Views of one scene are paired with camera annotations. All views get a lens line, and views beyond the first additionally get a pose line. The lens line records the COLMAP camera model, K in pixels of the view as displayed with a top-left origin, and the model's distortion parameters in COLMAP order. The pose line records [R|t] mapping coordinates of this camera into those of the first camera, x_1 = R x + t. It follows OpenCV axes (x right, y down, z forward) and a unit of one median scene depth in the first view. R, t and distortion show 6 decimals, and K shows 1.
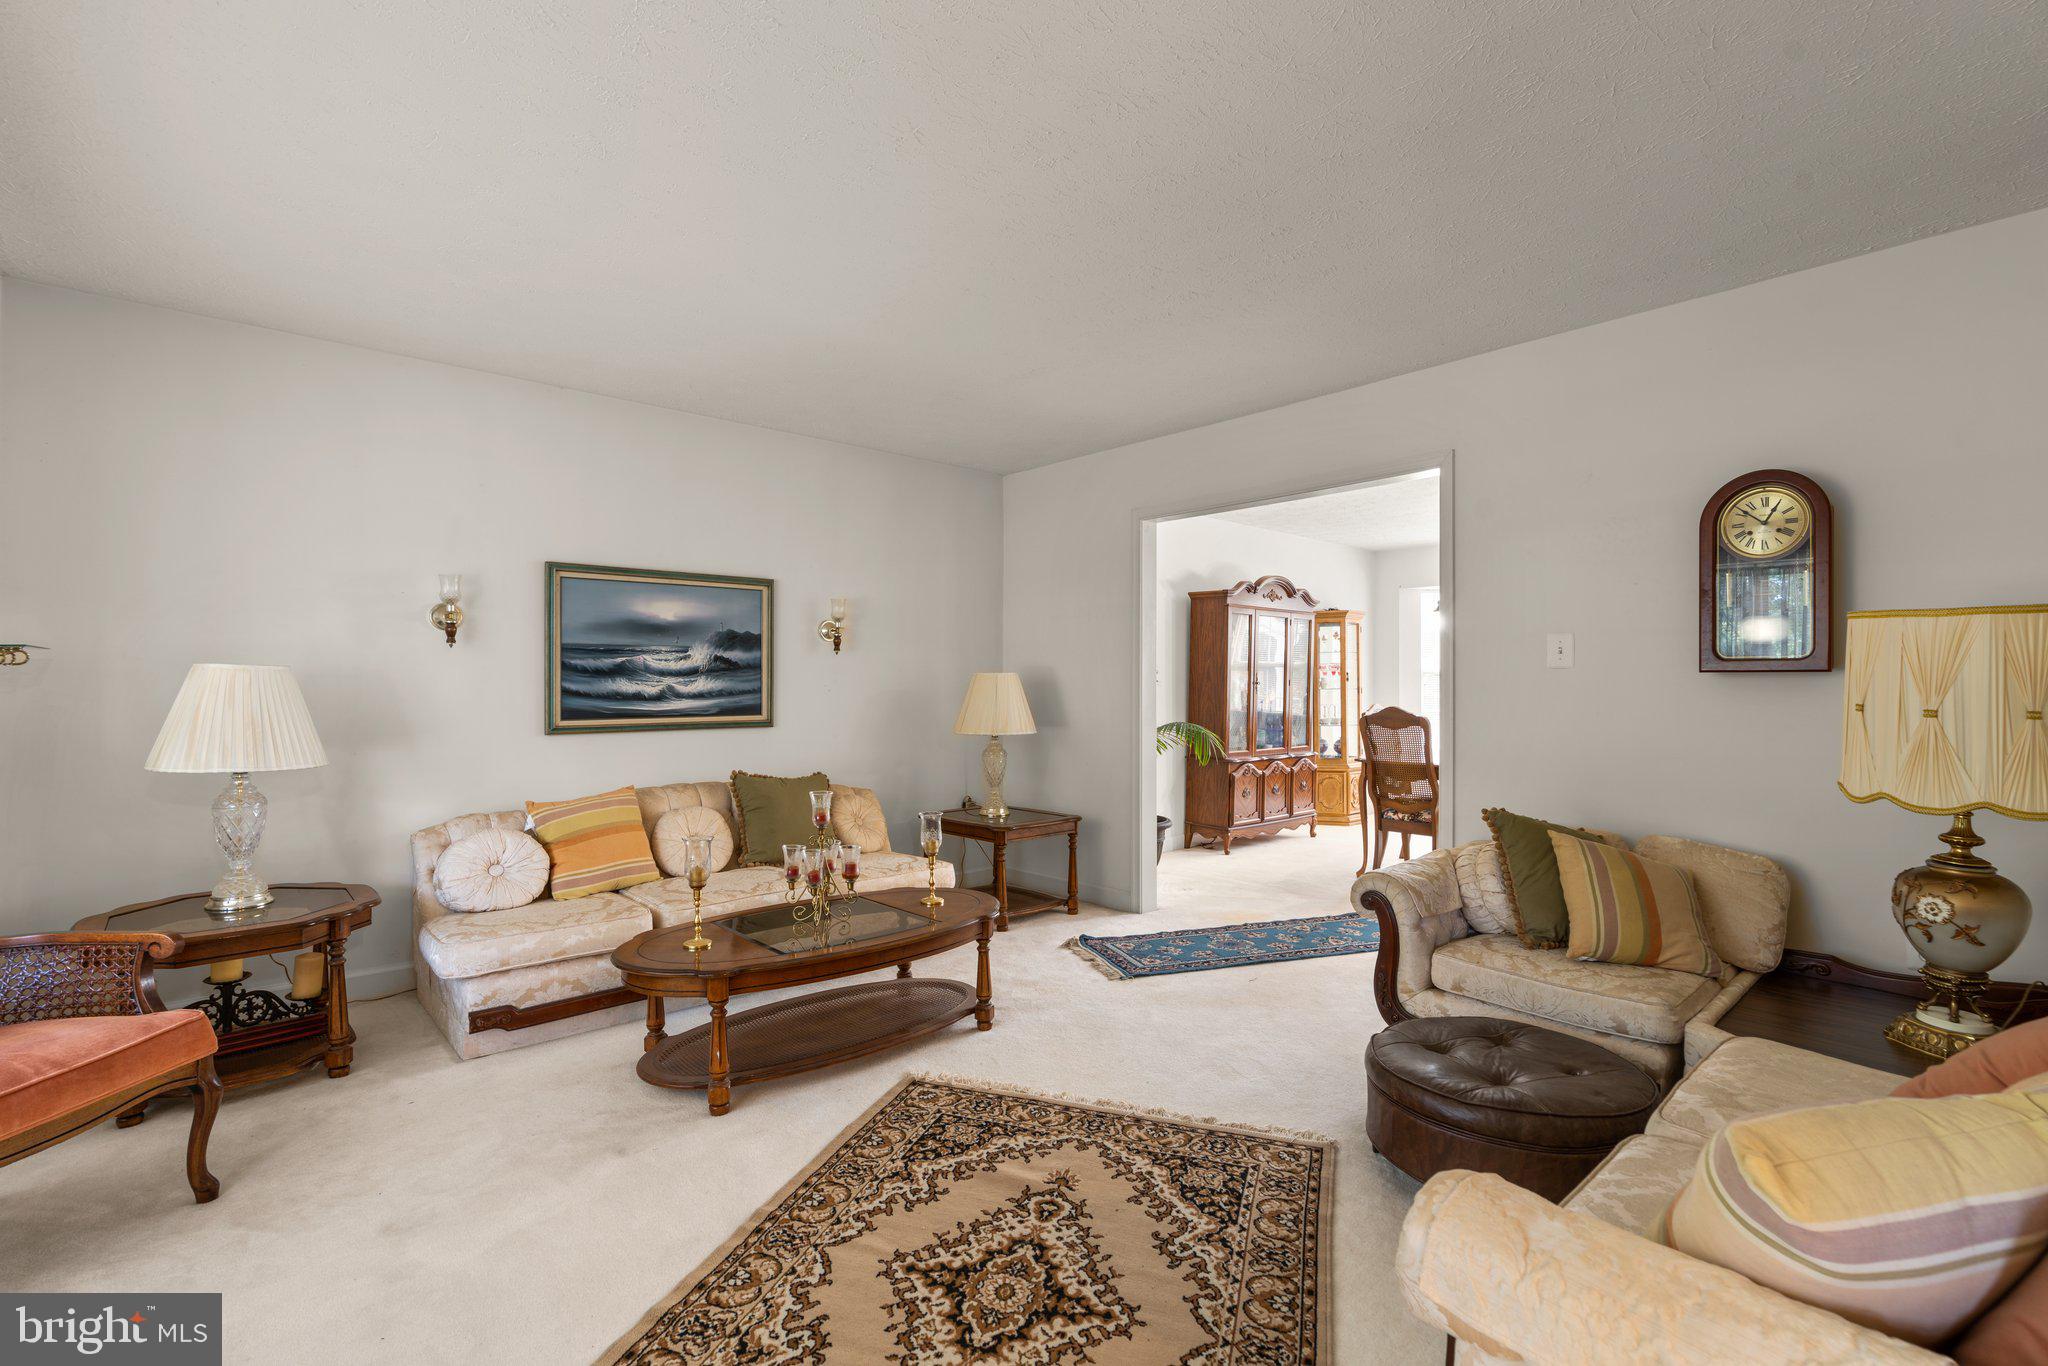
lens RADIAL K [[917.5, 0, 1024.0], [0, 917.5, 683.0], [0, 0, 1]] dist [-0.000323, 0.000456]
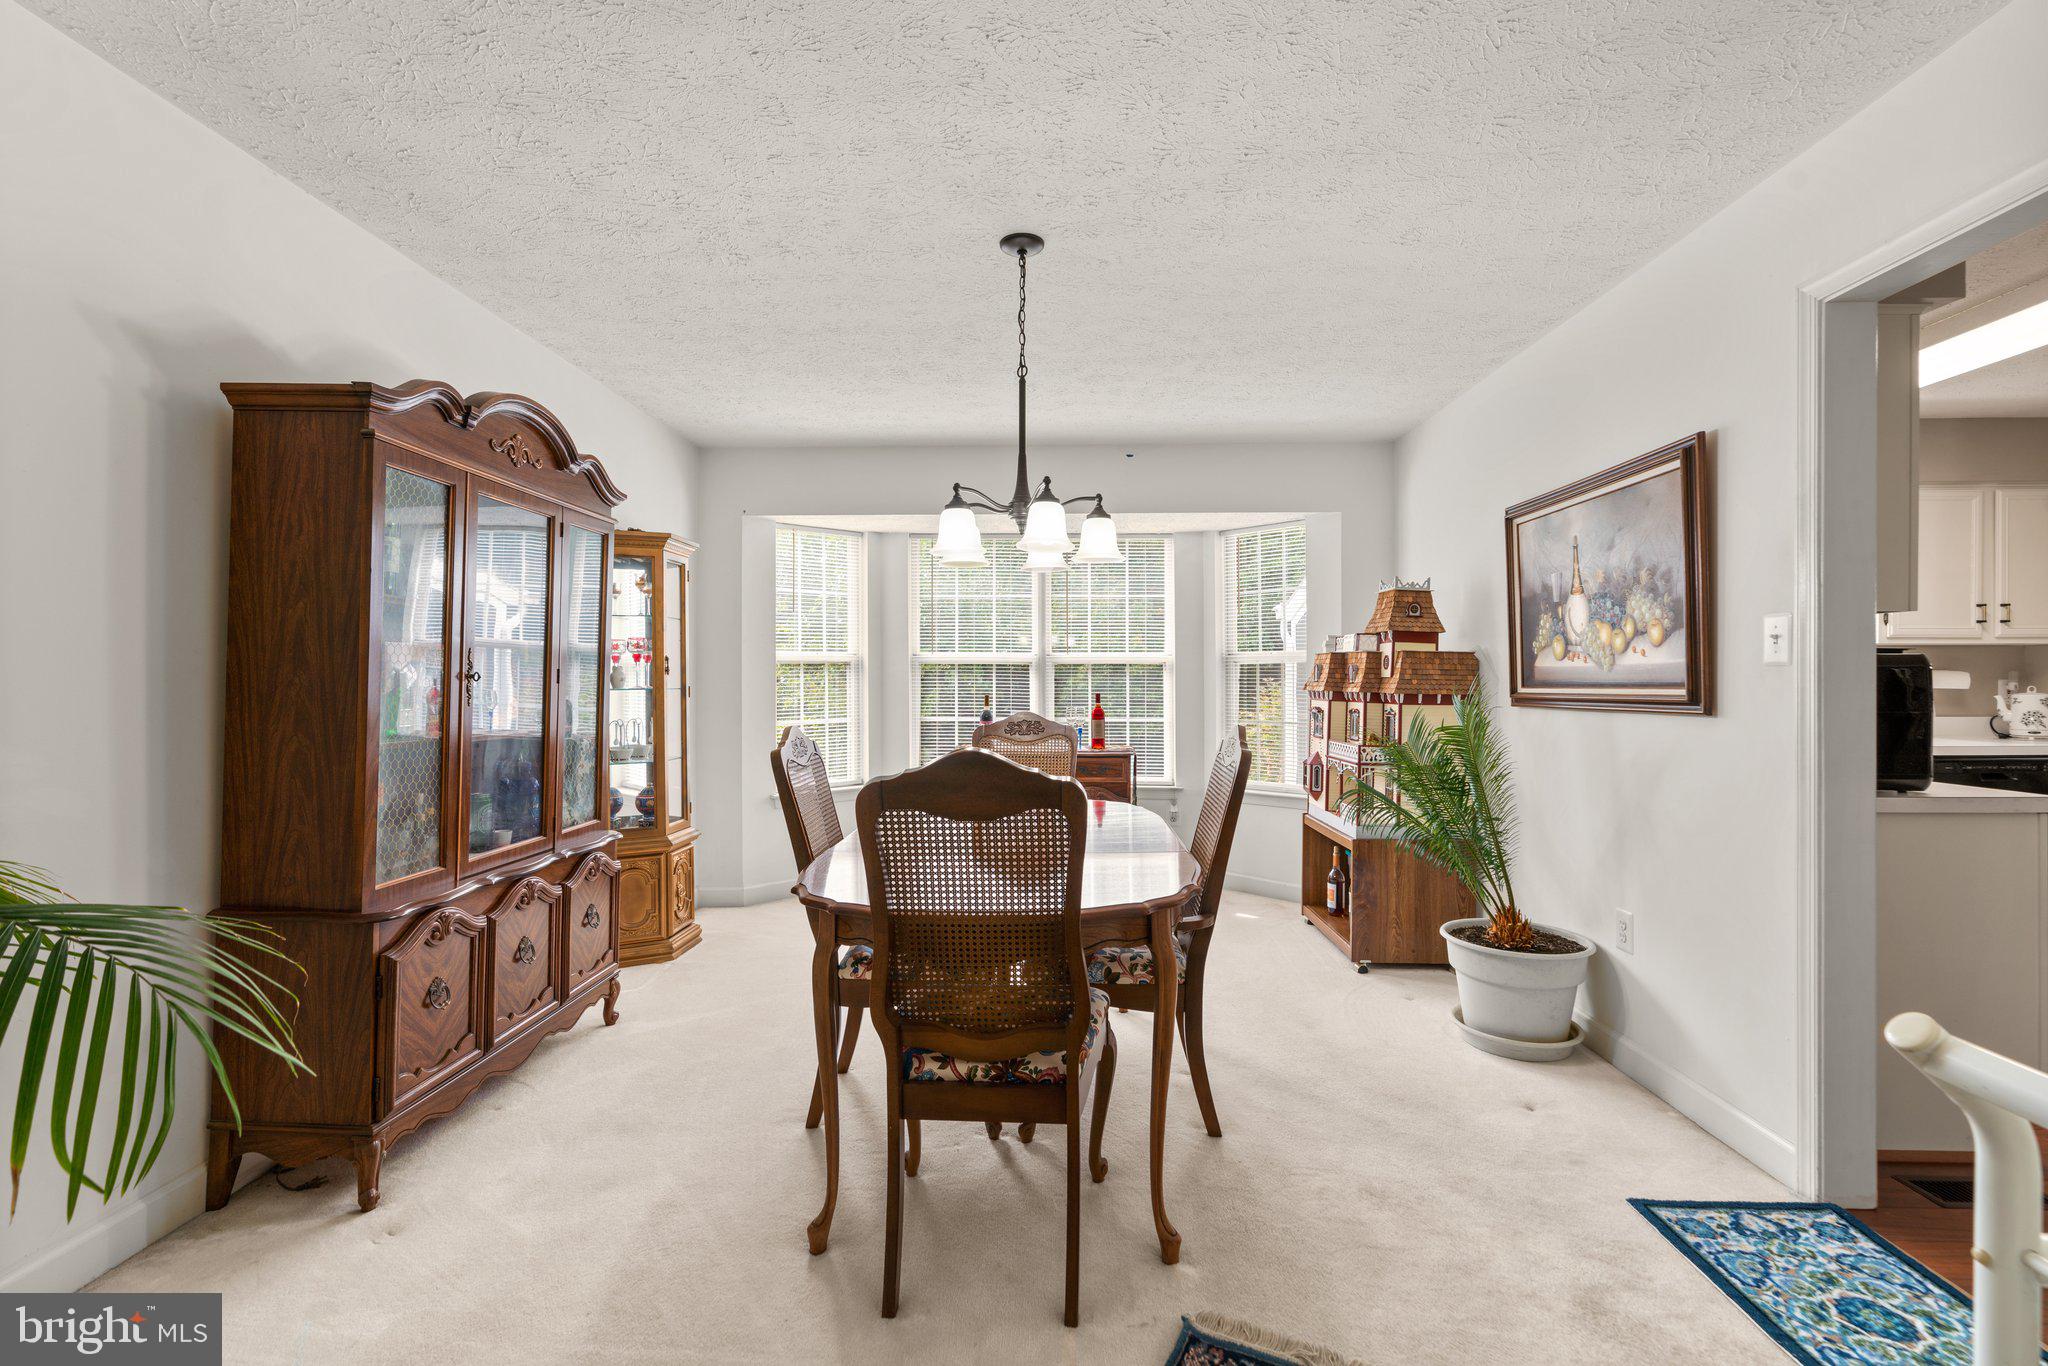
lens RADIAL K [[917.5, 0, 1024.0], [0, 917.5, 683.0], [0, 0, 1]] dist [-0.000323, 0.000456]
pose [[0.694521, -0.000638, 0.719472, 0.457827], [-0.000285, 0.999999, 0.001162, 0.008030], [-0.719472, -0.001012, 0.694521, 1.864038]]
